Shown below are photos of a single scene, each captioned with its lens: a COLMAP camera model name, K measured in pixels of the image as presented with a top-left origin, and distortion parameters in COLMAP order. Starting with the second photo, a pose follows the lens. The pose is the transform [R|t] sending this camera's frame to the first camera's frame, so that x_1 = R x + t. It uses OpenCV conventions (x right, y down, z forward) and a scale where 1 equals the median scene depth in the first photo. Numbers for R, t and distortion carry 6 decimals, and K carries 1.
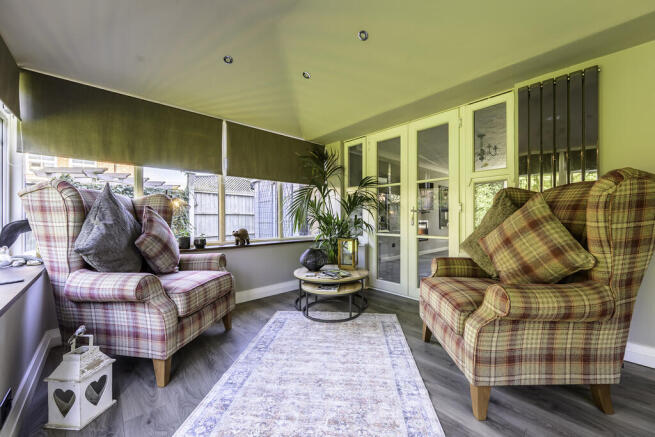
lens RADIAL K [[256.1, 0, 332.6], [0, 256.1, 218.0], [0, 0, 1]] dist [-0.000908, -0.000032]
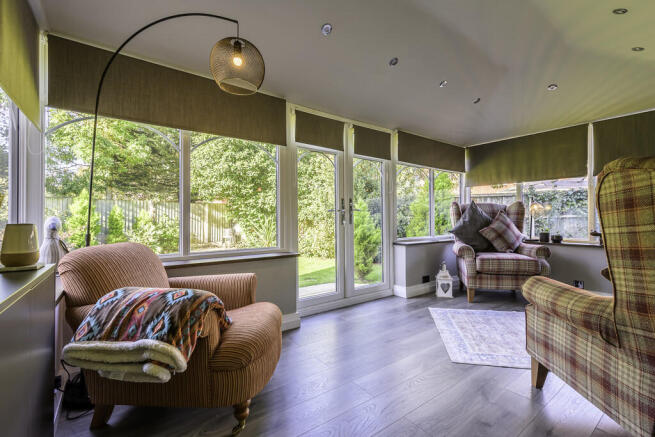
lens RADIAL K [[289.3, 0, 327.5], [0, 289.3, 218.5], [0, 0, 1]] dist [0.000061, 0.000002]
pose [[-0.112231, 0.005719, -0.993666, 1.894232], [0.002615, 0.999982, 0.005460, -0.013424], [0.993679, -0.001985, -0.112244, 0.168532]]
